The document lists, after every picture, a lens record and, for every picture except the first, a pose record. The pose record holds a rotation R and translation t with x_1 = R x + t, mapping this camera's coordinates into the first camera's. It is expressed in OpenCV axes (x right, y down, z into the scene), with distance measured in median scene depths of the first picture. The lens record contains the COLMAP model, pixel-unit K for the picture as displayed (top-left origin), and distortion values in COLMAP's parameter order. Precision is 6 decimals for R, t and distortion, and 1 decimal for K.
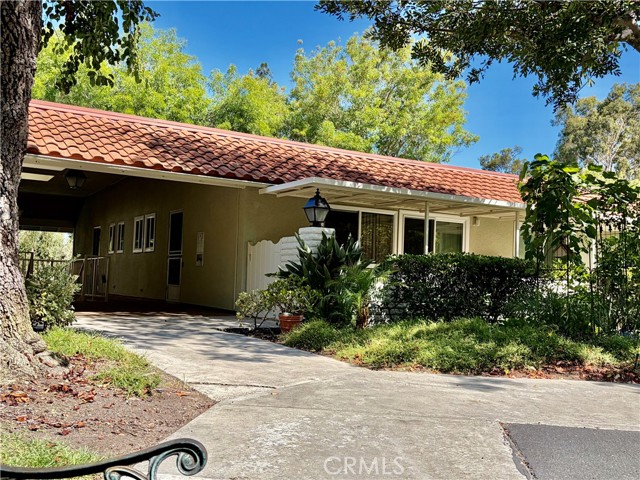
lens RADIAL K [[674.7, 0, 319.4], [0, 674.7, 240.9], [0, 0, 1]] dist [0.057138, 0.000000]
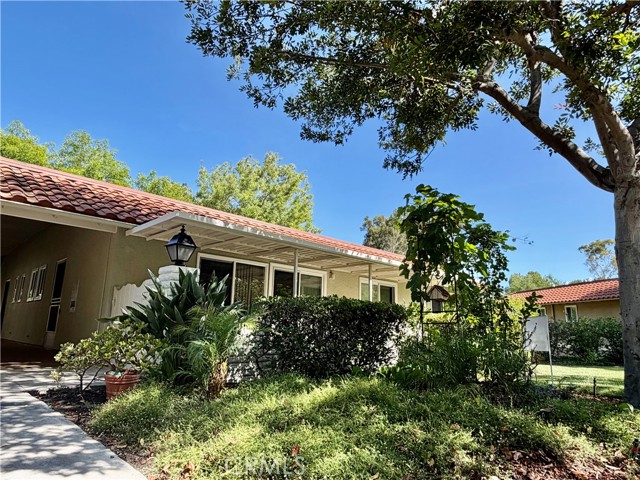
lens RADIAL K [[413.1, 0, 315.3], [0, 413.1, 241.5], [0, 0, 1]] dist [-0.004126, -0.002307]
pose [[0.974089, 0.036345, 0.223225, 0.039694], [-0.004734, 0.990063, -0.140544, 0.018938], [-0.226115, 0.135845, 0.964582, 0.337723]]
